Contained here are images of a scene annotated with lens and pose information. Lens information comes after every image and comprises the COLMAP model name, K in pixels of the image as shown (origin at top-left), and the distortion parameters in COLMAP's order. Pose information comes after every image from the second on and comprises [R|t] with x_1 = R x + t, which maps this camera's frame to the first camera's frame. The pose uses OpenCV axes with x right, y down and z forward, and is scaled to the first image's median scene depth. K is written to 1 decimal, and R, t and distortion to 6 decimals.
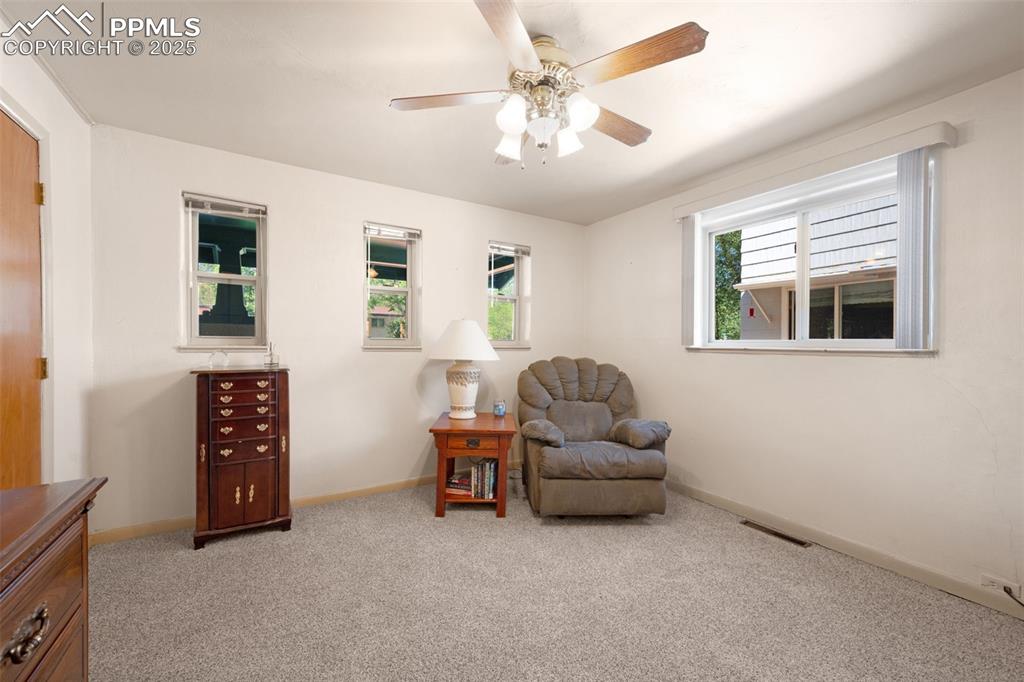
lens RADIAL K [[412.1, 0, 510.5], [0, 412.1, 346.7], [0, 0, 1]] dist [0.000626, 0.000095]
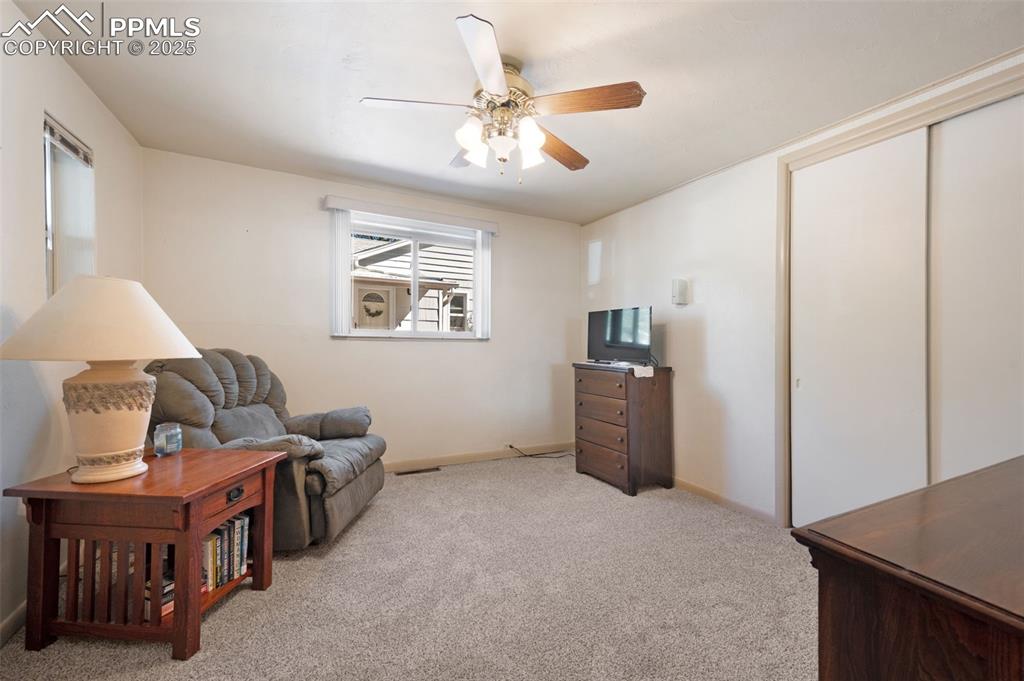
lens RADIAL K [[415.1, 0, 509.2], [0, 415.1, 333.2], [0, 0, 1]] dist [0.011963, 0.000145]
pose [[0.087155, 0.004558, 0.996184, -0.679603], [-0.007780, 0.999962, -0.003895, -0.004354], [-0.996164, -0.007411, 0.087187, 0.552203]]
